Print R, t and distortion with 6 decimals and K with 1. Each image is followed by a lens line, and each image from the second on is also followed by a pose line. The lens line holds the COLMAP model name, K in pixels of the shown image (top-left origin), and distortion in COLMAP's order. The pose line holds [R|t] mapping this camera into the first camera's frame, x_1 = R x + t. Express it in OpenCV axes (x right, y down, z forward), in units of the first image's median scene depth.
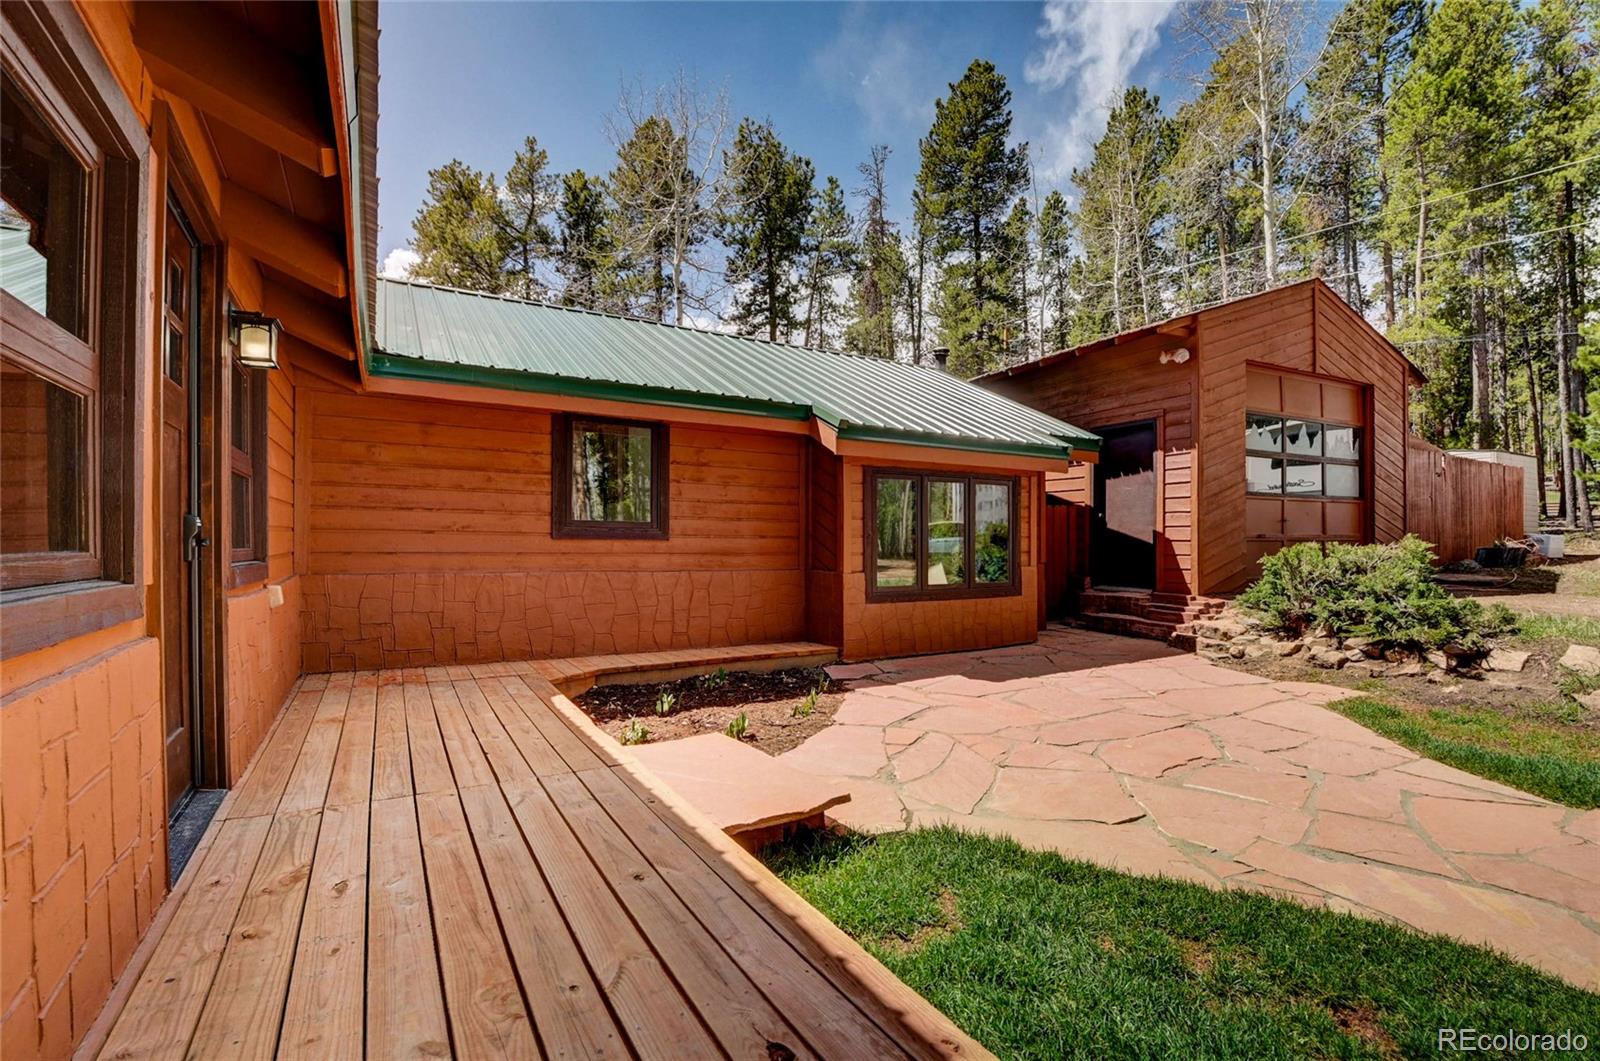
lens RADIAL K [[711.4, 0, 813.7], [0, 711.4, 541.0], [0, 0, 1]] dist [0.020320, -0.027813]
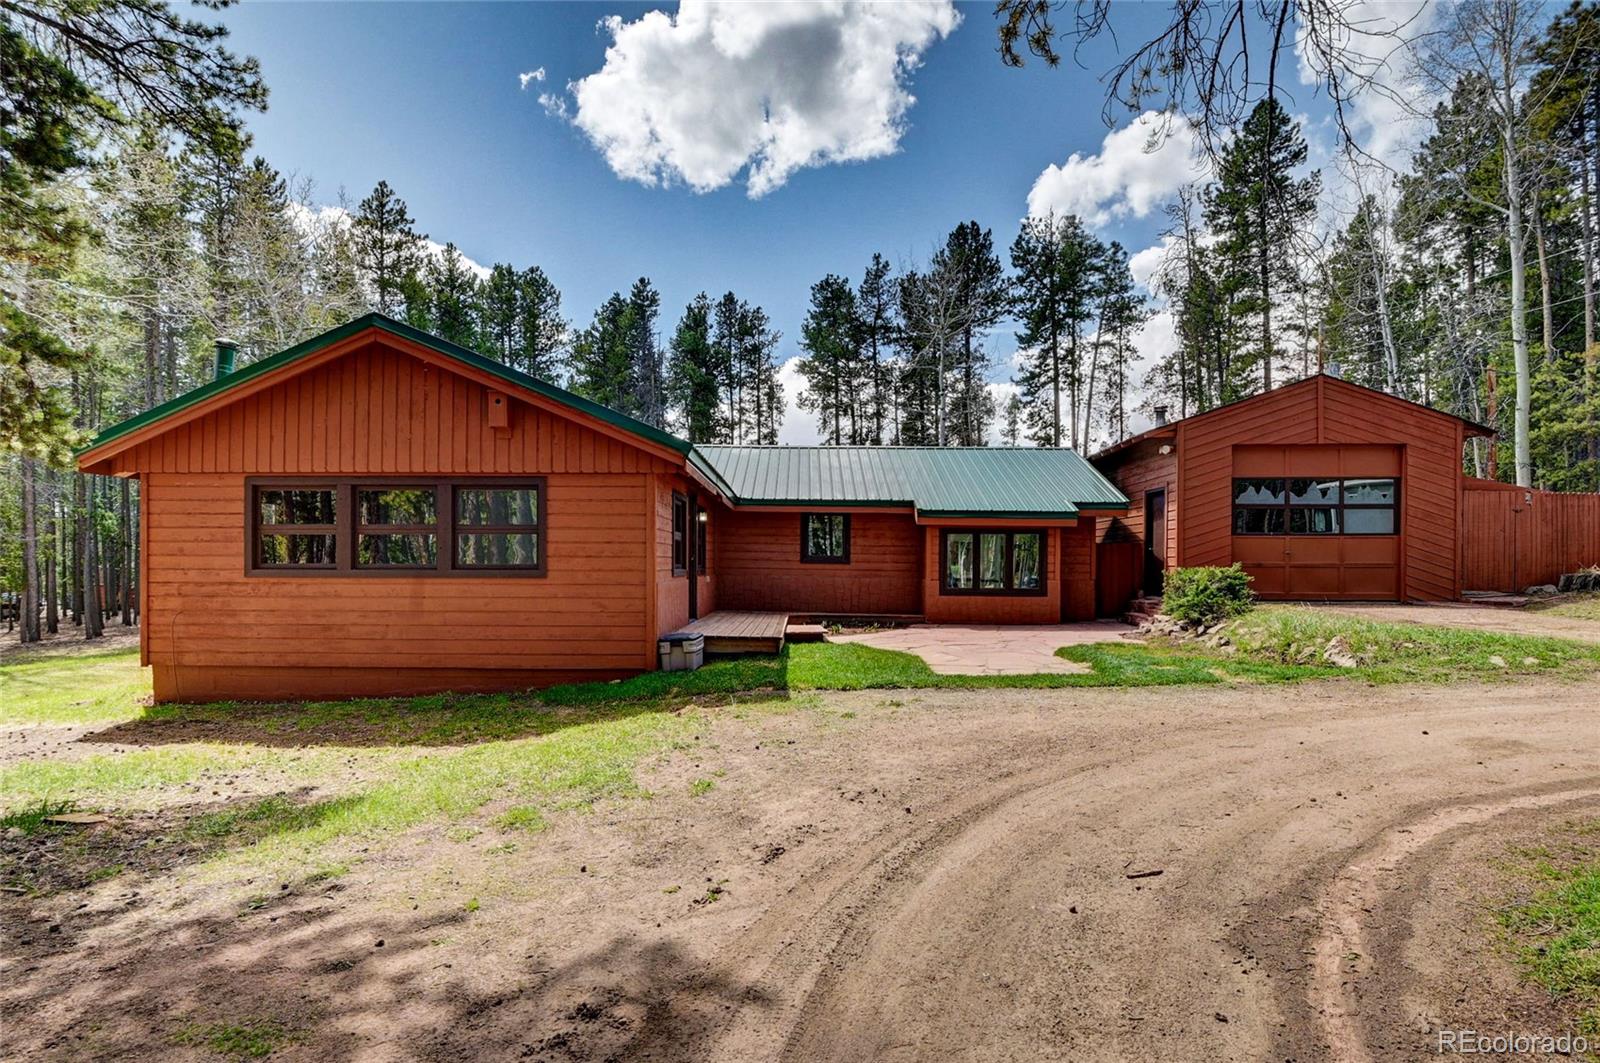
lens RADIAL K [[768.7, 0, 788.2], [0, 768.7, 568.3], [0, 0, 1]] dist [0.016837, -0.033525]
pose [[0.847237, 0.006678, -0.531173, 0.642030], [-0.006043, 0.999977, 0.002933, 0.004442], [0.531181, 0.000725, 0.847258, -0.805885]]
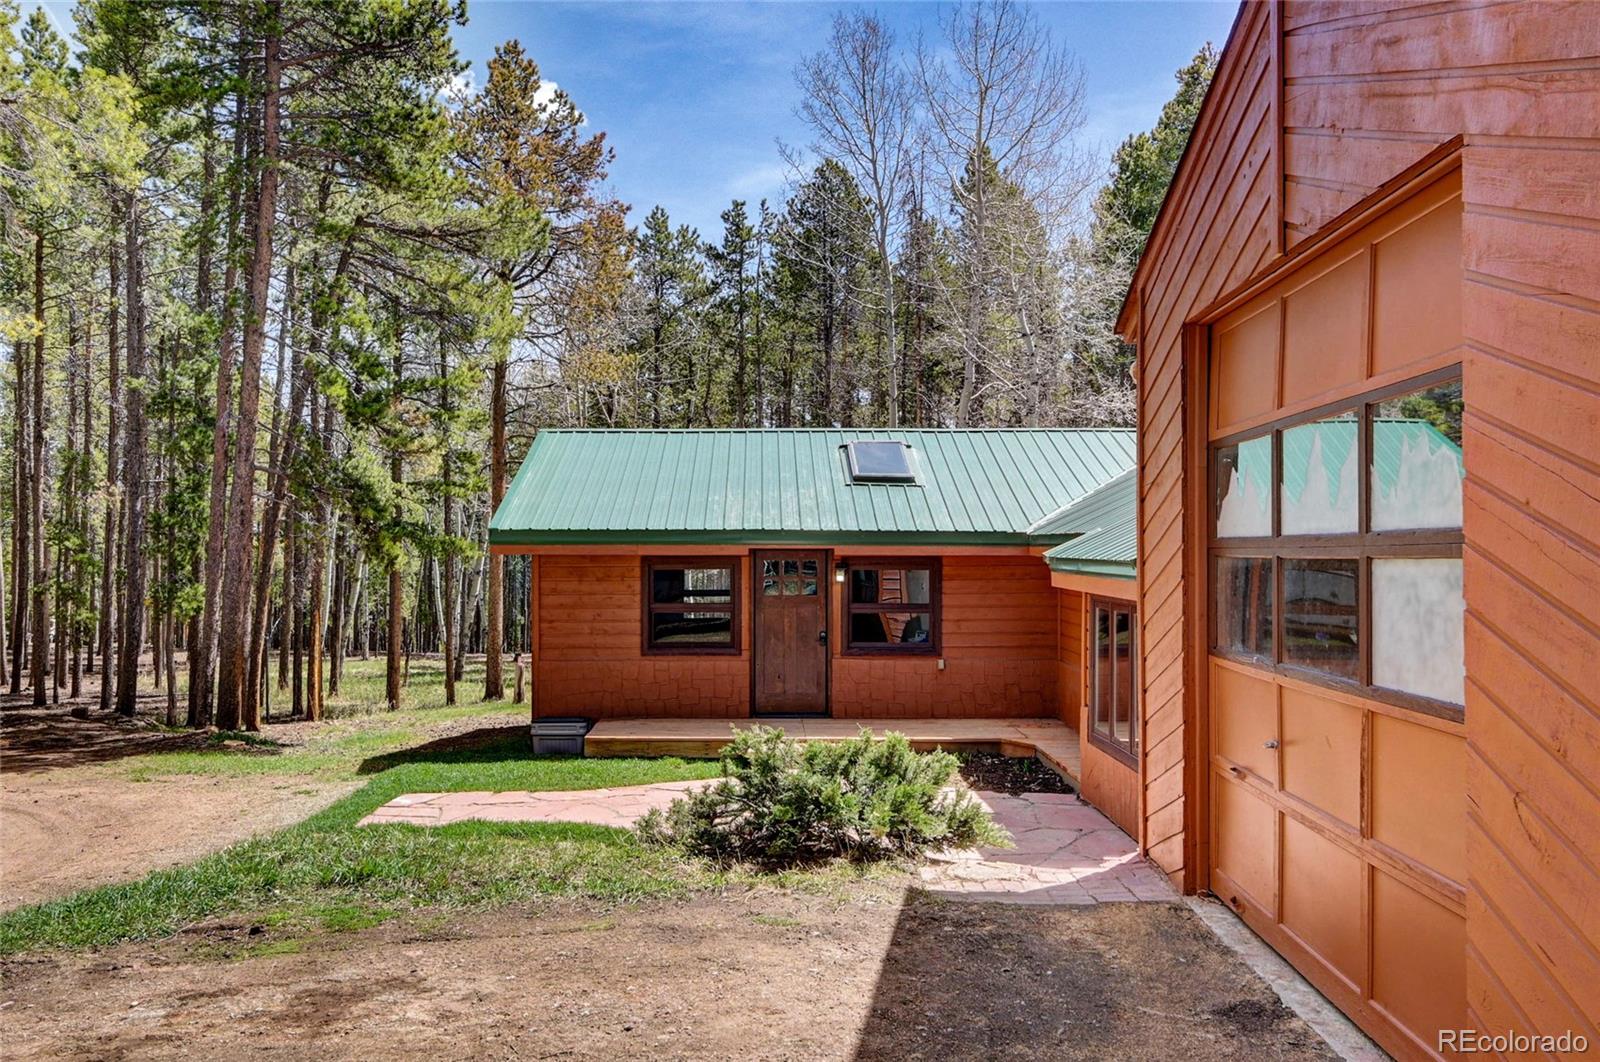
lens RADIAL K [[1316.9, 0, 765.2], [0, 1316.9, 555.8], [0, 0, 1]] dist [0.048430, -0.003862]
pose [[-0.518741, 0.002564, -0.854928, 1.301813], [-0.002783, 0.999985, 0.004688, -0.120029], [0.854927, 0.004812, -0.518726, 1.127248]]
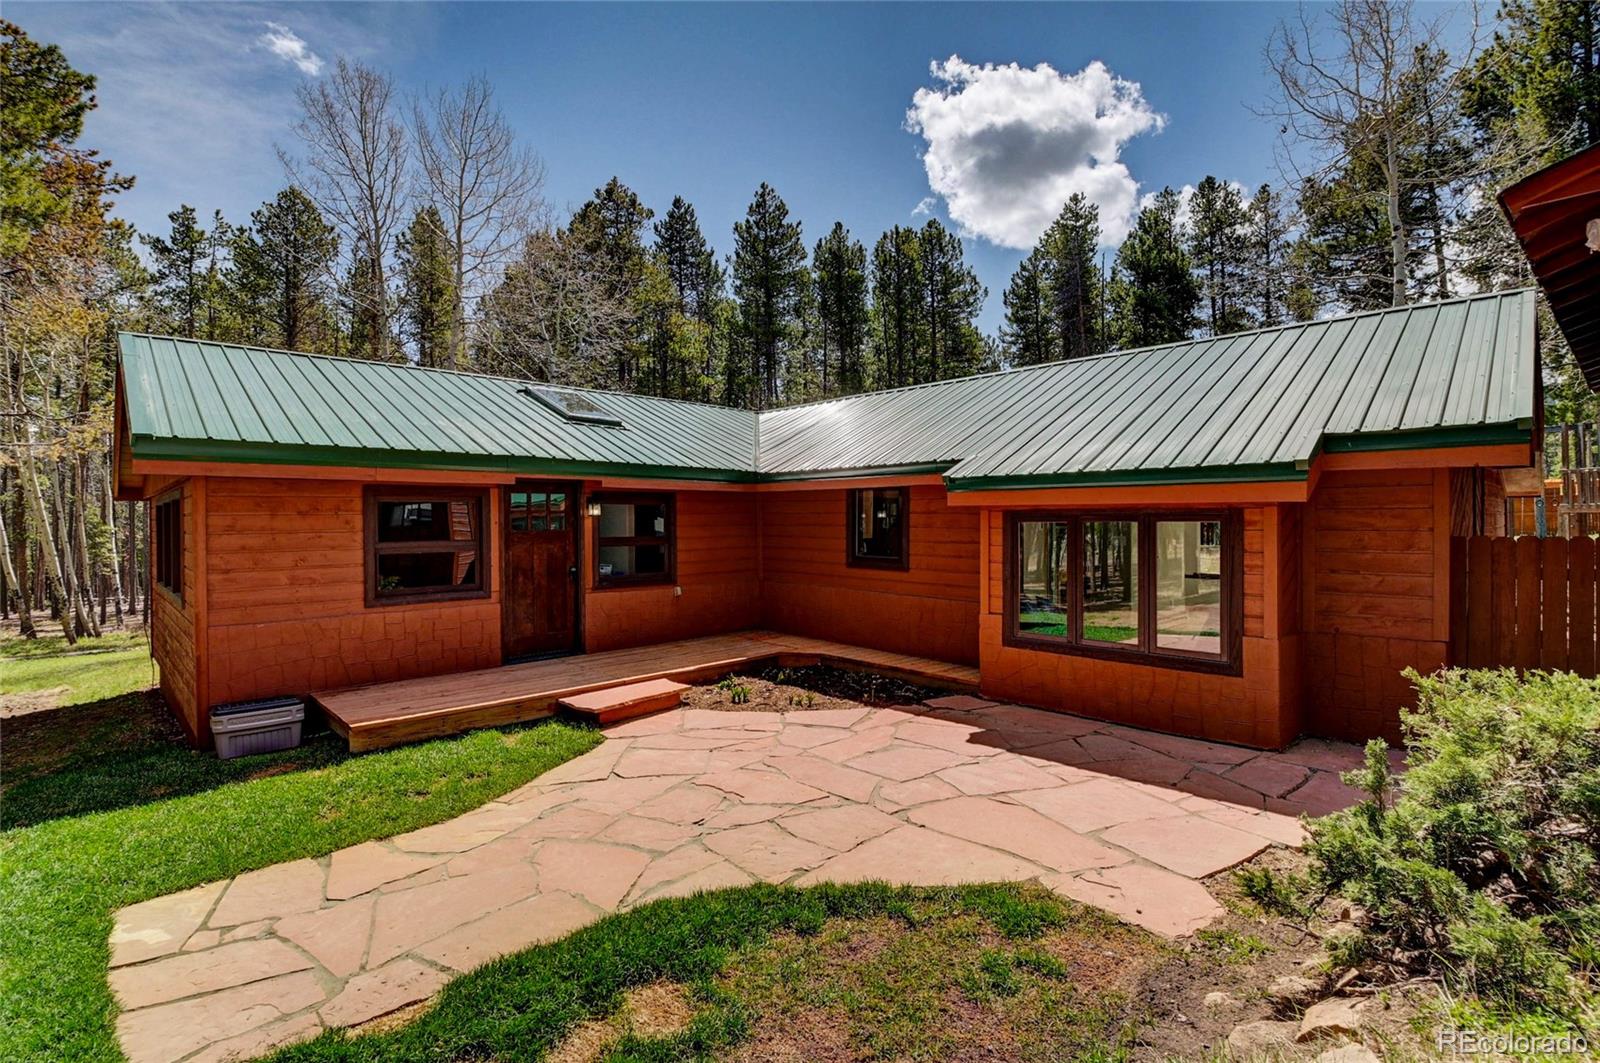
lens RADIAL K [[740.8, 0, 795.6], [0, 740.8, 521.7], [0, 0, 1]] dist [0.004851, -0.020633]
pose [[0.219691, -0.001556, -0.975568, 0.763366], [0.006852, 0.999977, -0.000052, -0.067551], [0.975545, -0.006673, 0.219697, 0.350831]]
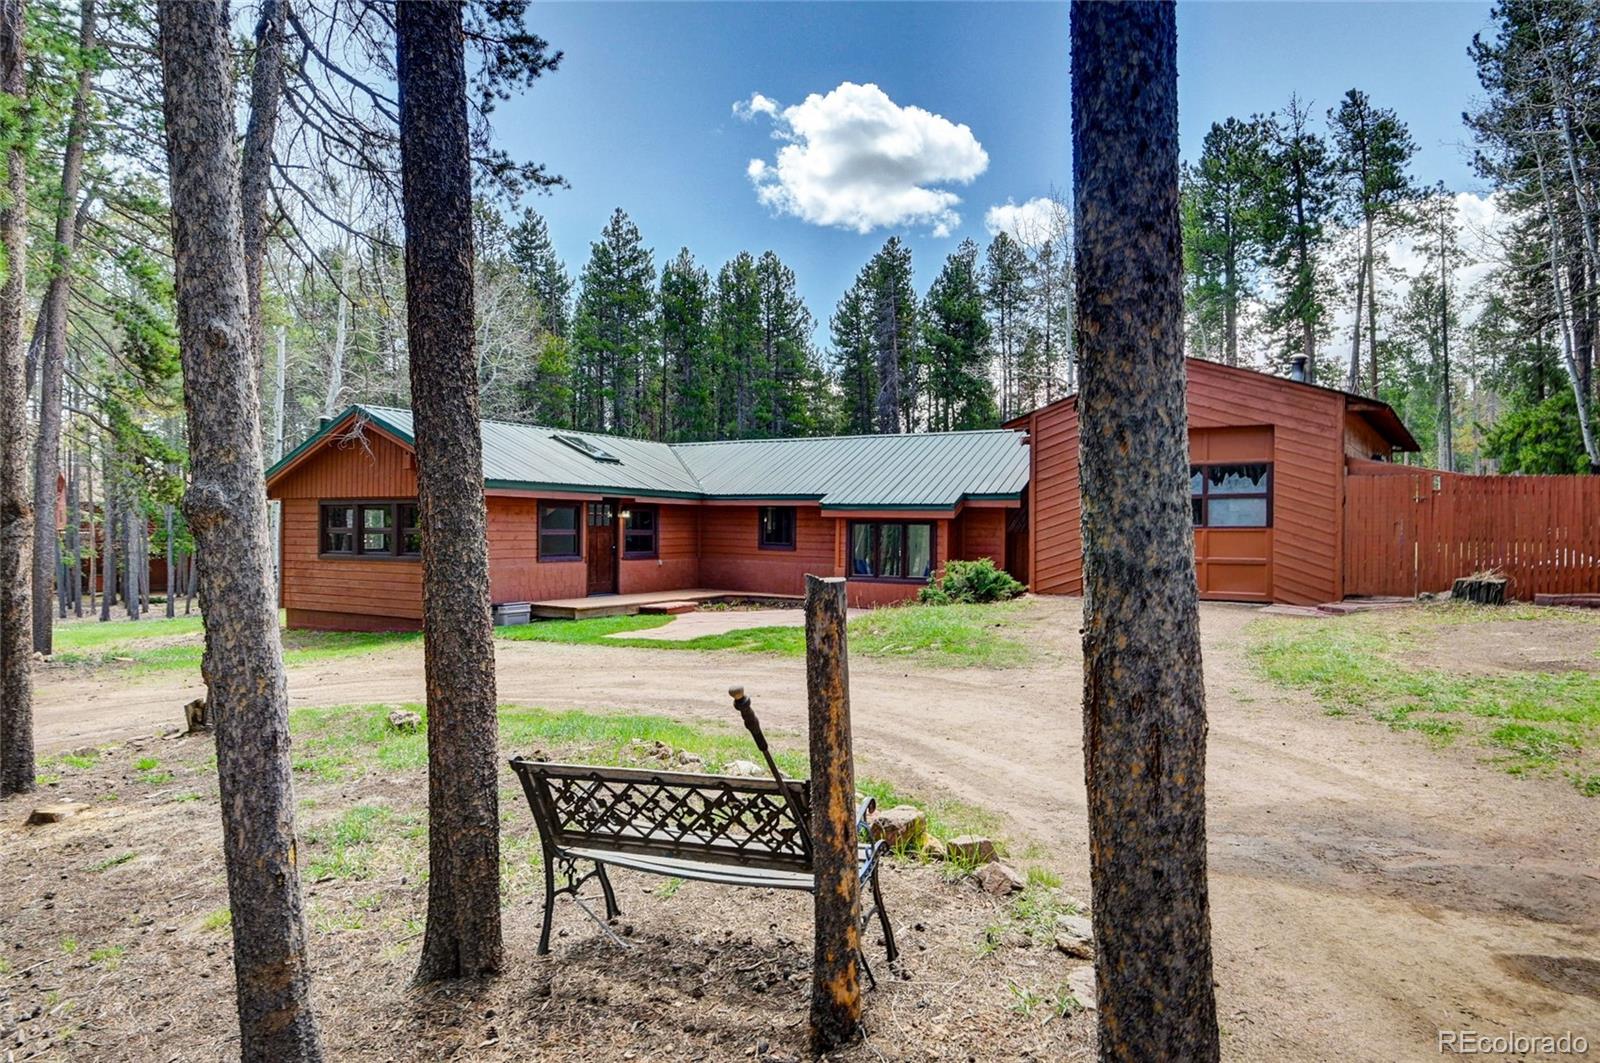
lens RADIAL K [[960.2, 0, 800.0], [0, 960.2, 531.5], [0, 0, 1]] dist [0.020231, -0.039649]
pose [[0.465040, 0.007475, -0.885258, 1.946536], [-0.010164, 0.999944, 0.003104, -0.055380], [0.885231, 0.007554, 0.465090, -0.378726]]
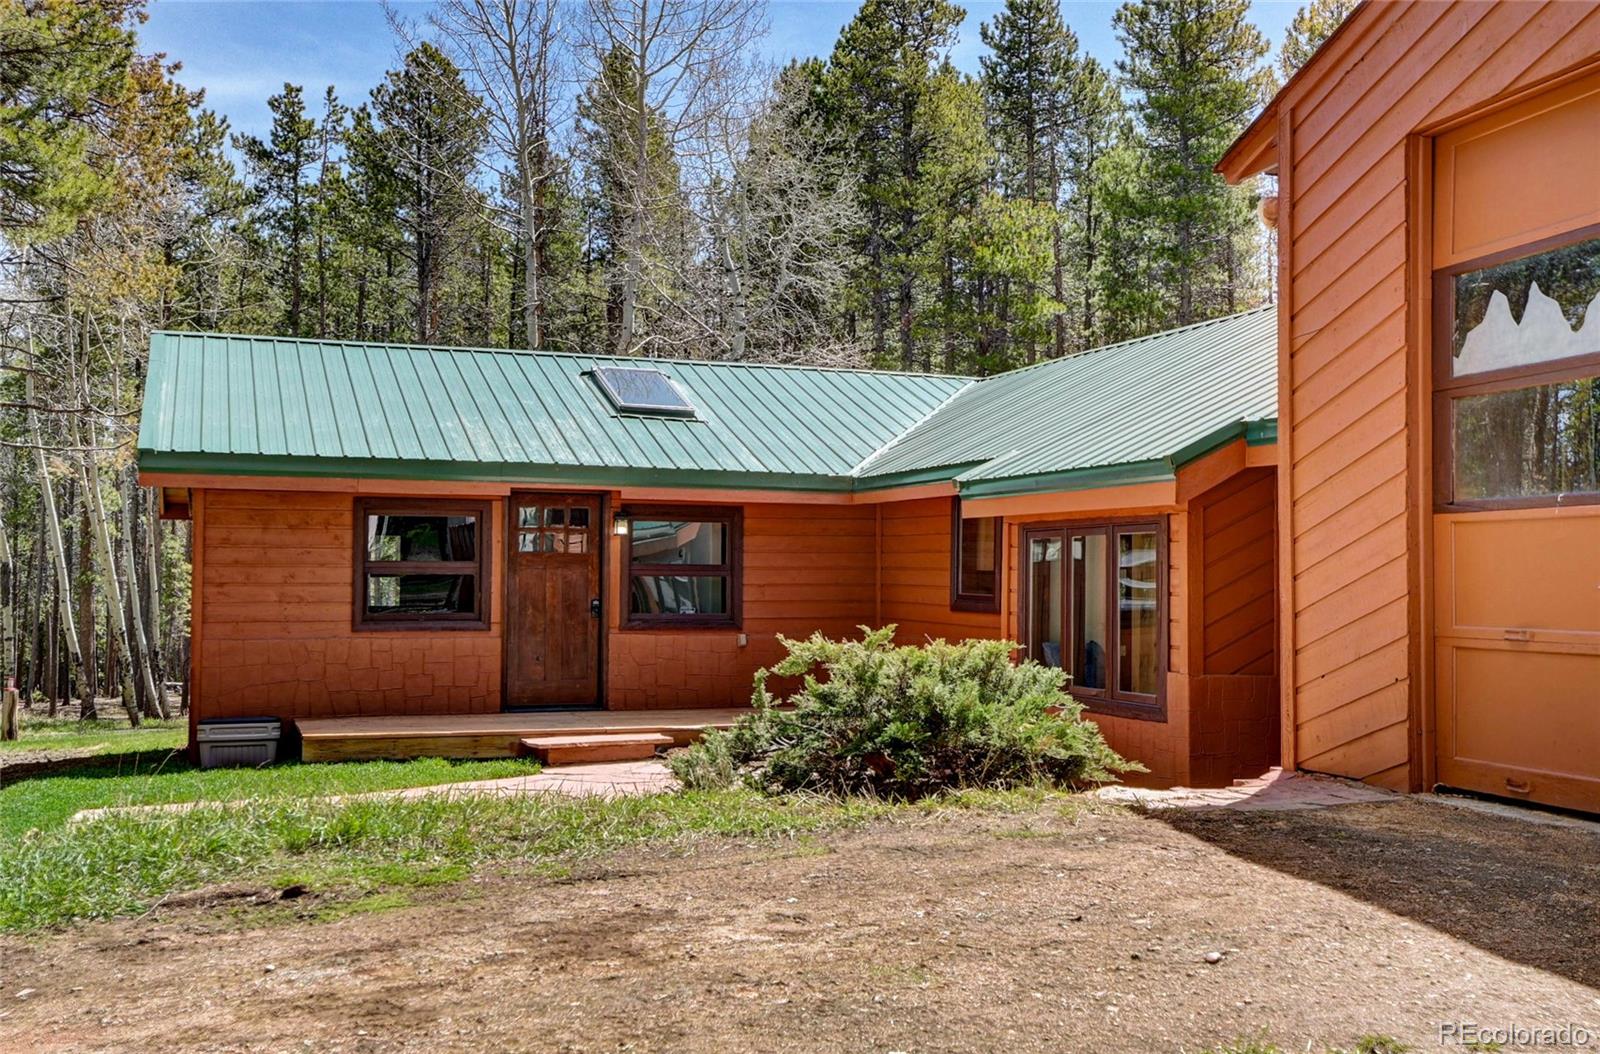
lens RADIAL K [[1635.3, 0, 800.0], [0, 1635.3, 527.0], [0, 0, 1]] dist [0.072678, -0.008809]
pose [[-0.195991, -0.035899, -0.979948, 1.383632], [-0.008678, 0.999354, -0.034875, -0.028226], [0.980567, 0.001668, -0.196176, 0.821352]]
